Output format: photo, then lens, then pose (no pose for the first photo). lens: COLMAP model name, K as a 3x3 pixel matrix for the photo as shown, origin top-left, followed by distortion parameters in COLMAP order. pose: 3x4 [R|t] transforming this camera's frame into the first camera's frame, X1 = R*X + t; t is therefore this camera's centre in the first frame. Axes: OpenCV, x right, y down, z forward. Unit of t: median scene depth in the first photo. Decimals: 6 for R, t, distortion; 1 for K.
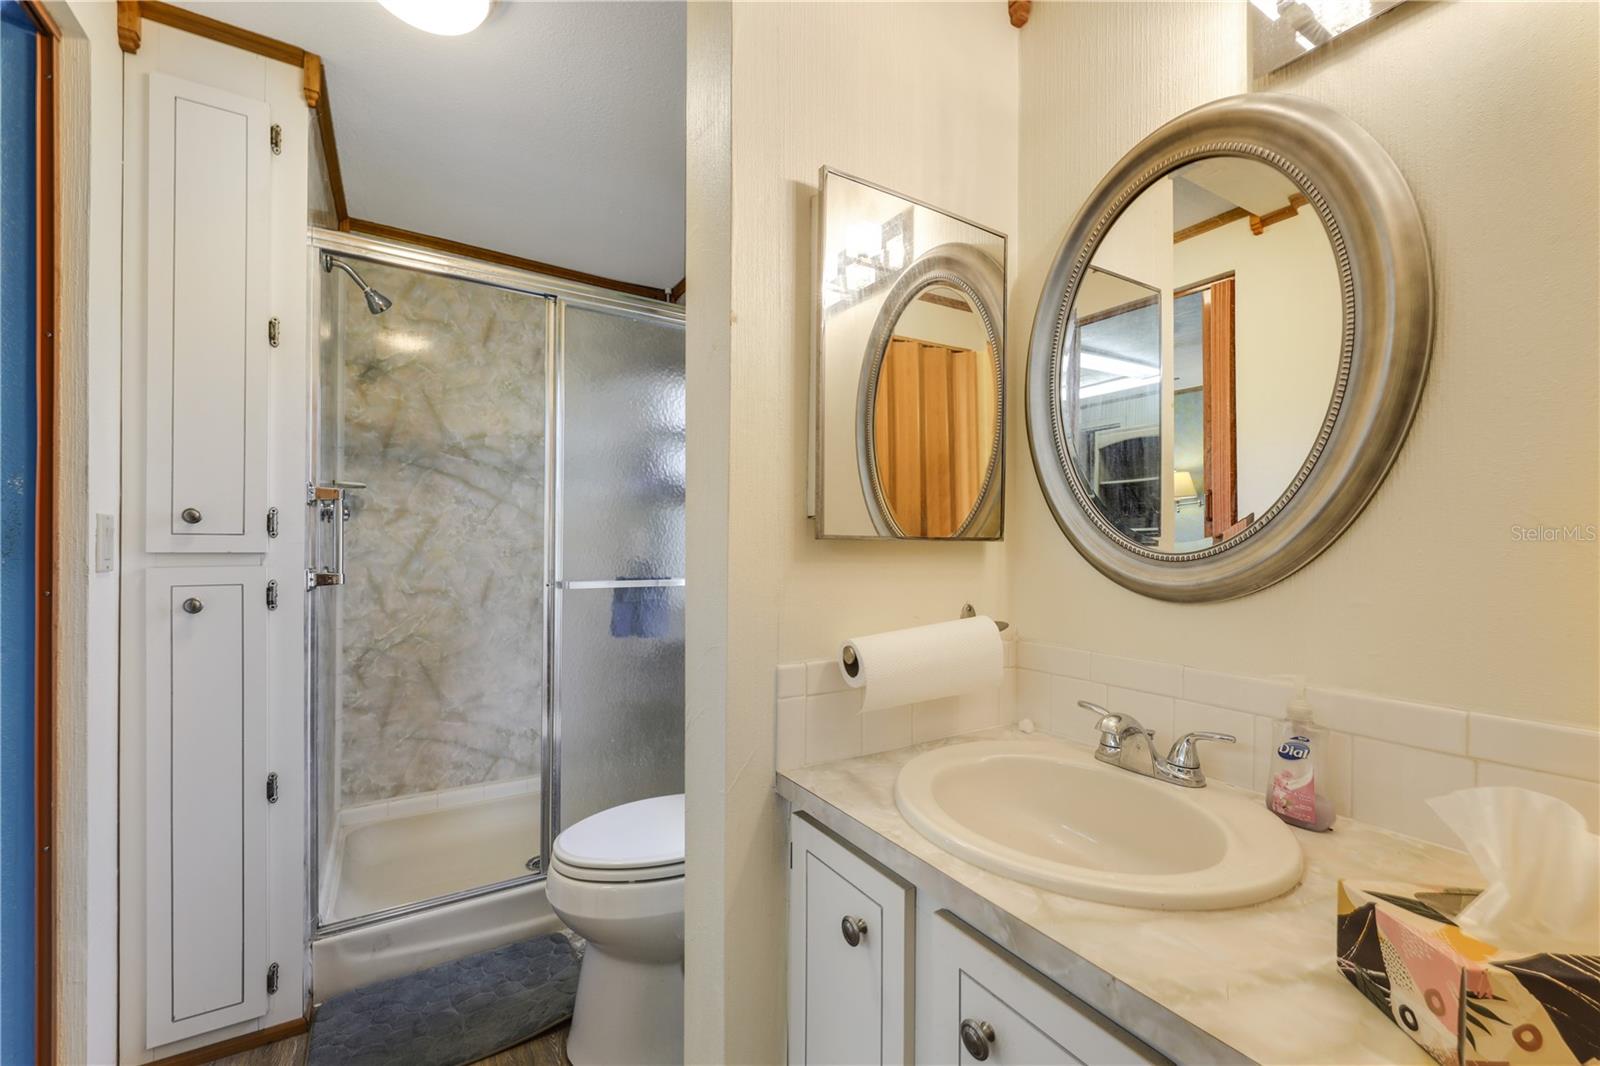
lens RADIAL K [[646.5, 0, 795.5], [0, 646.5, 539.8], [0, 0, 1]] dist [-0.002318, -0.000365]
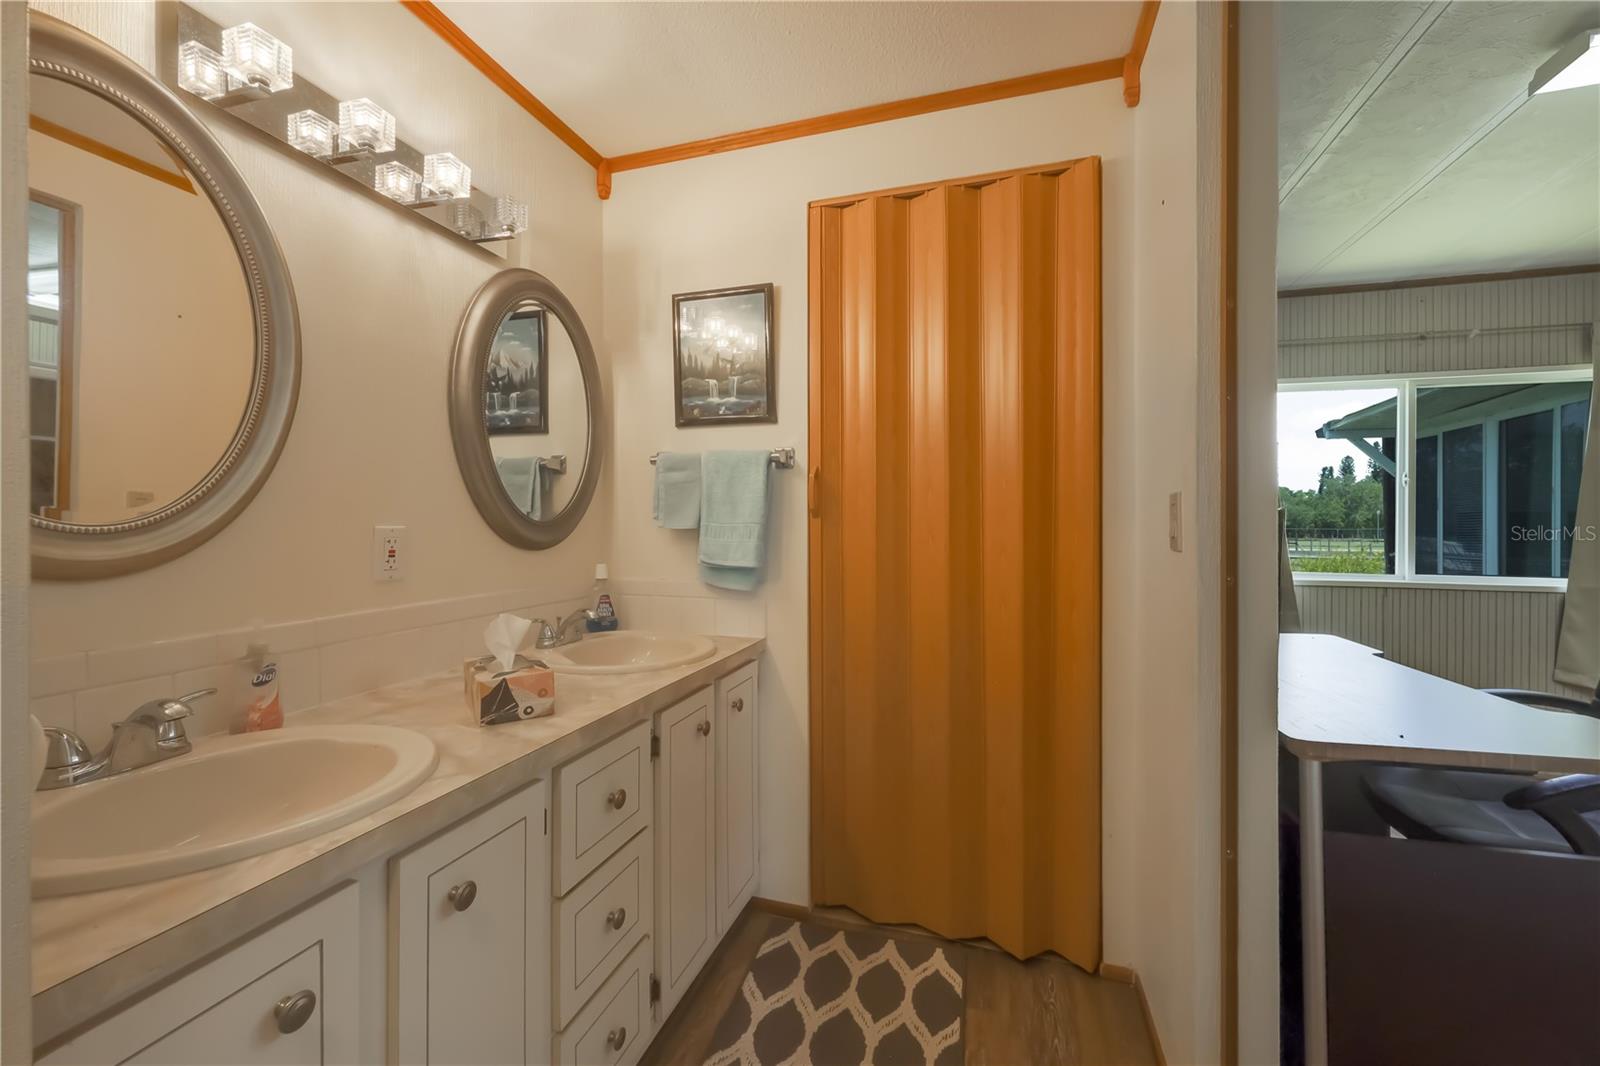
lens RADIAL K [[646.5, 0, 789.8], [0, 646.5, 528.7], [0, 0, 1]] dist [-0.002318, -0.000365]
pose [[-0.650827, -0.006542, 0.759198, -1.032170], [-0.003232, 0.999978, 0.005846, 0.027261], [-0.759219, 0.001351, -0.650834, 1.239830]]
